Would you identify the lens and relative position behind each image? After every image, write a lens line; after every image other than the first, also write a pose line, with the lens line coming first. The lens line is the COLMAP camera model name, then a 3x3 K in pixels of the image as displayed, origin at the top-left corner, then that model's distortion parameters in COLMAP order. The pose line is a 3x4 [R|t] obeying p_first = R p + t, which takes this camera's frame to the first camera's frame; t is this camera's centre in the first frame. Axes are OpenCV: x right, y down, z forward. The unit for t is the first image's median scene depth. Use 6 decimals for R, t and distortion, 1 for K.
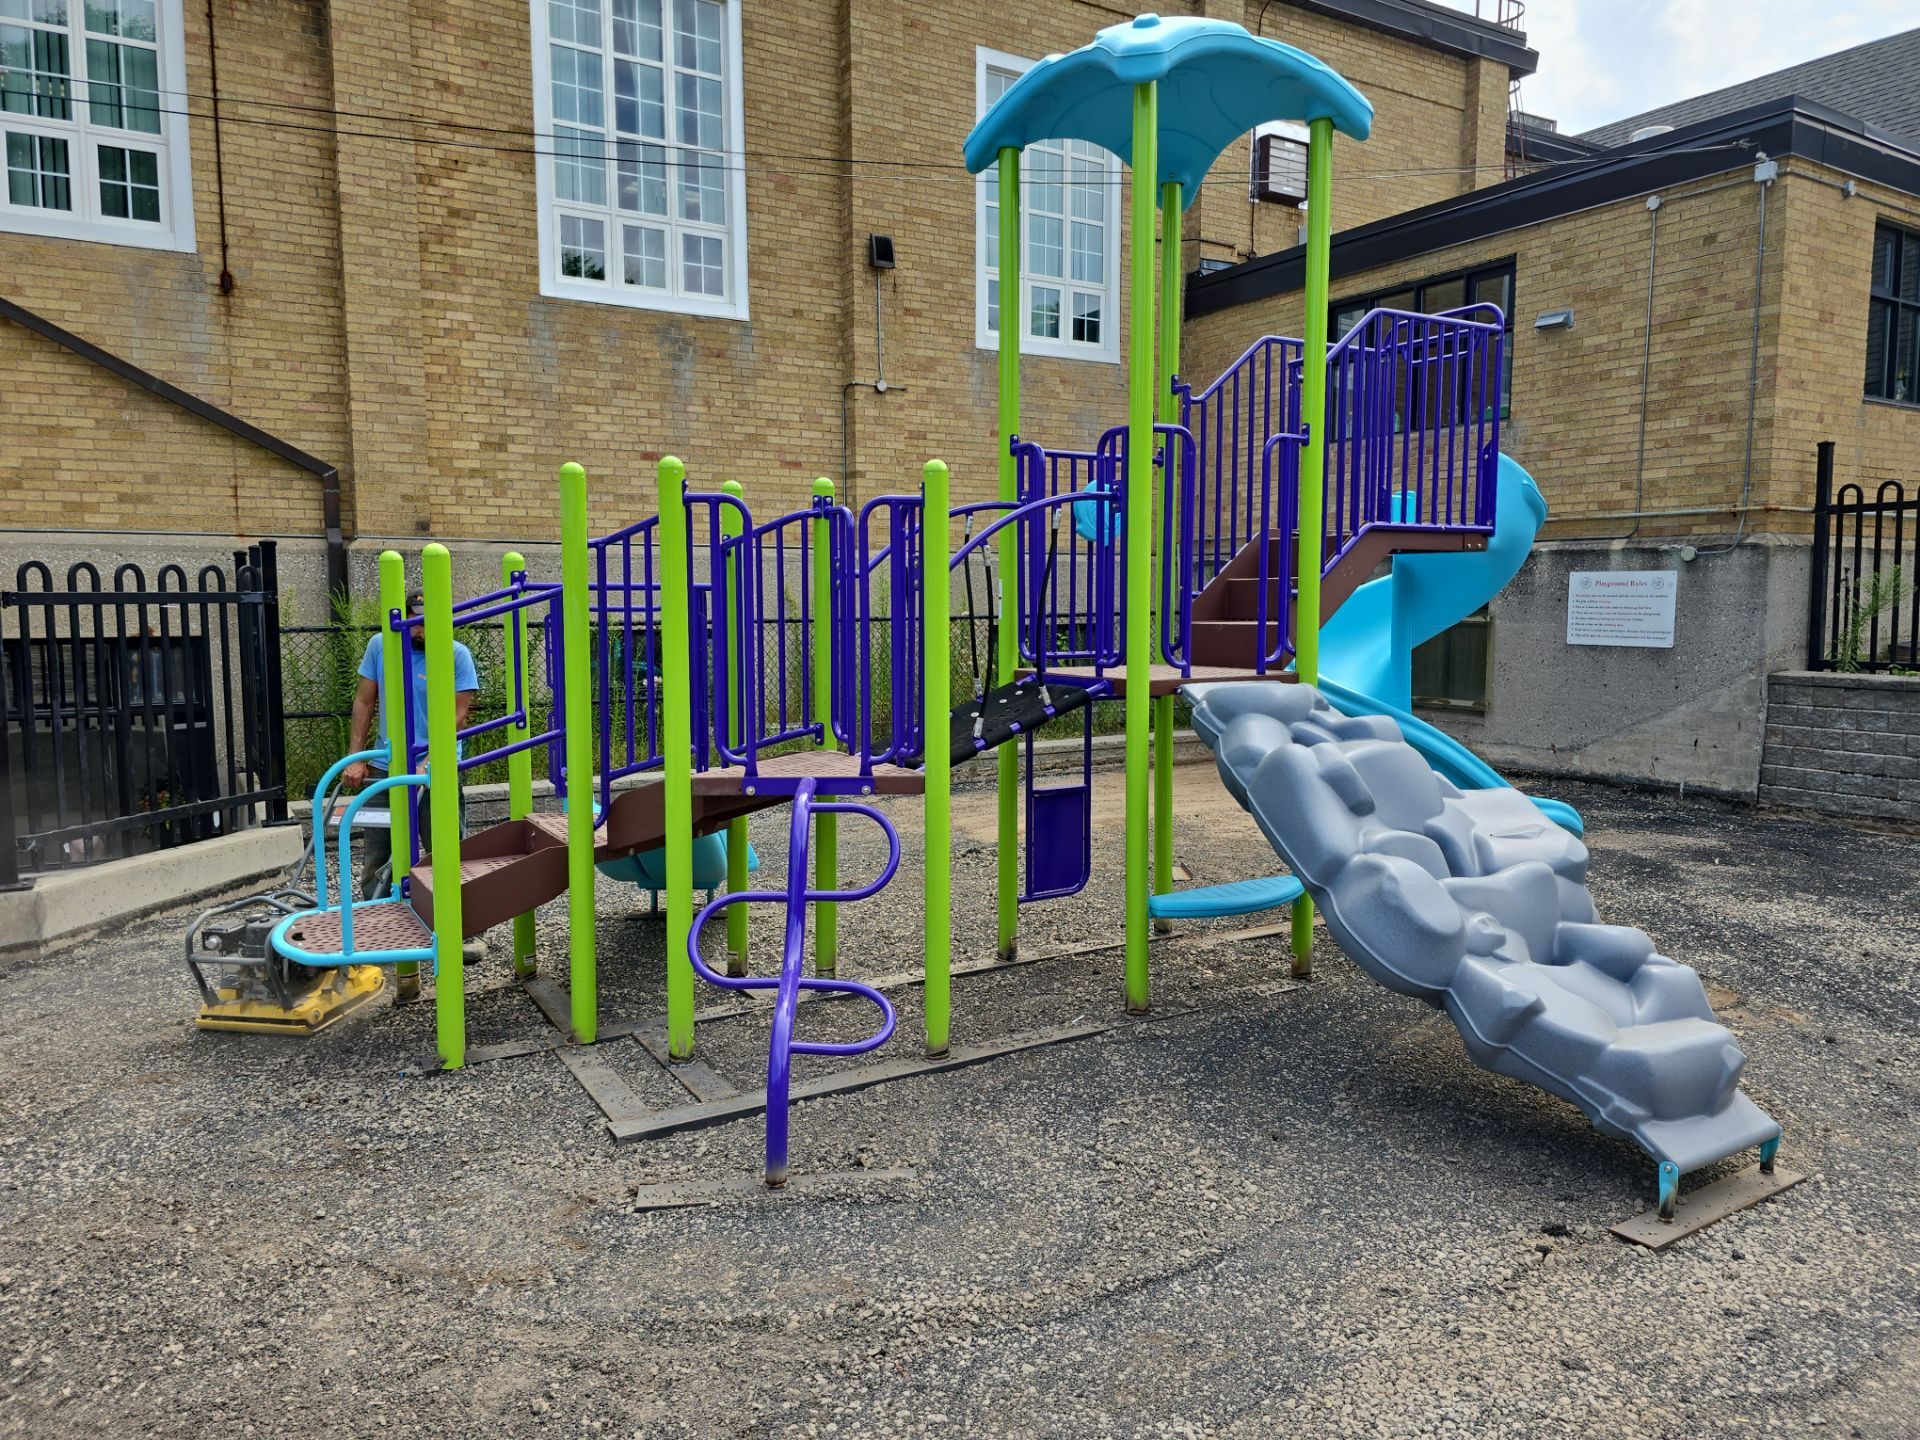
lens RADIAL K [[1281.3, 0, 960.0], [0, 1281.3, 720.0], [0, 0, 1]] dist [0.075053, -0.076917]
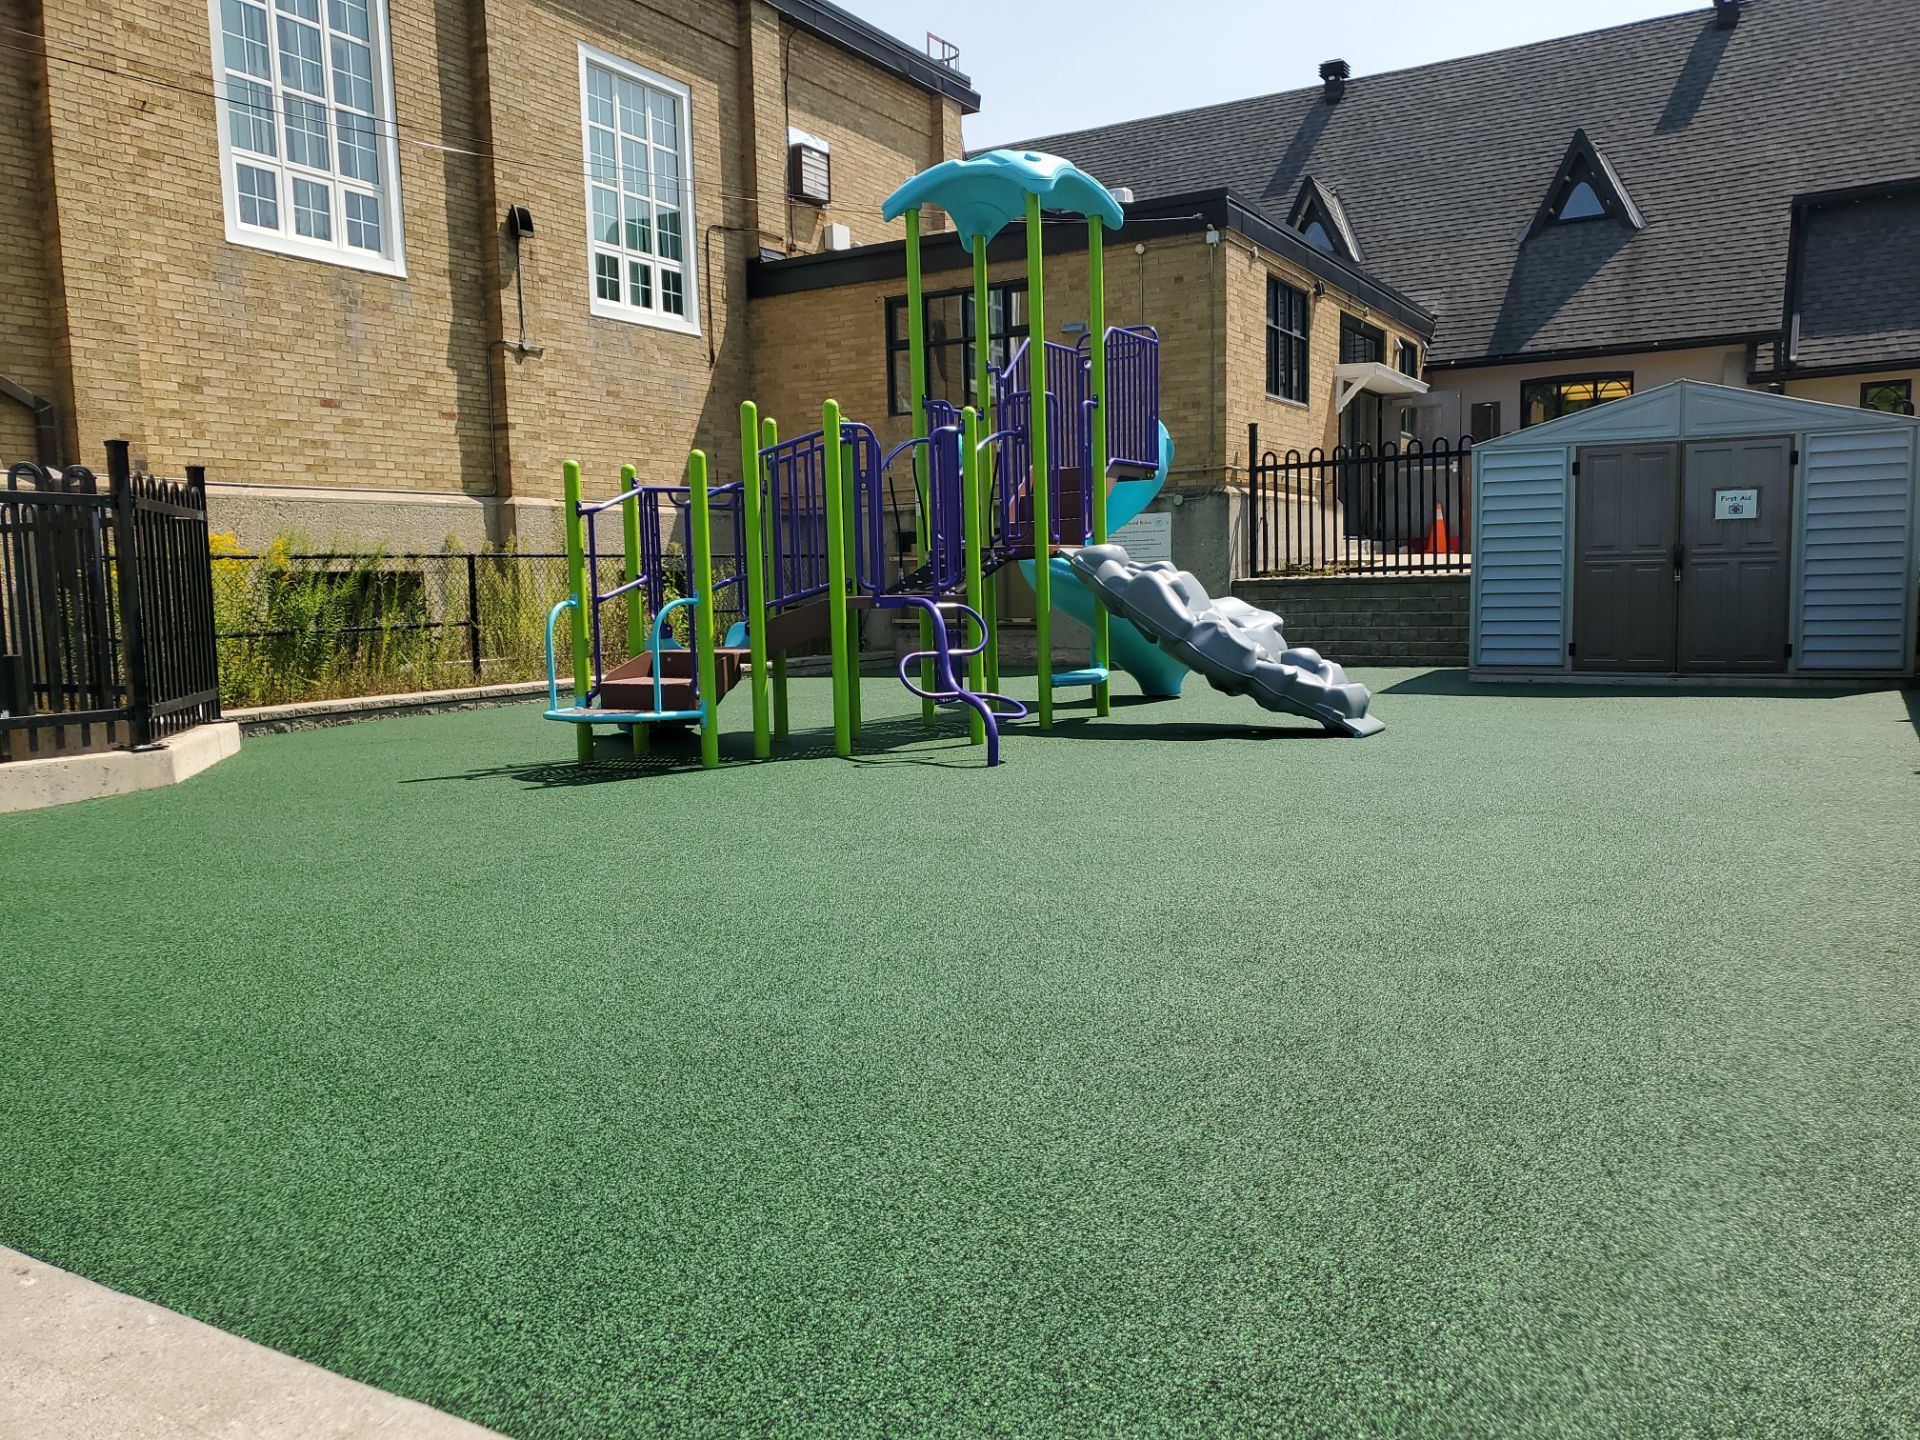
lens RADIAL K [[1458.5, 0, 960.0], [0, 1458.5, 720.0], [0, 0, 1]] dist [-0.002780, 0.047346]
pose [[0.886017, -0.064984, 0.459077, -0.363909], [0.068566, 0.997607, 0.008884, 0.074923], [-0.458556, 0.023605, 0.888352, -0.270981]]
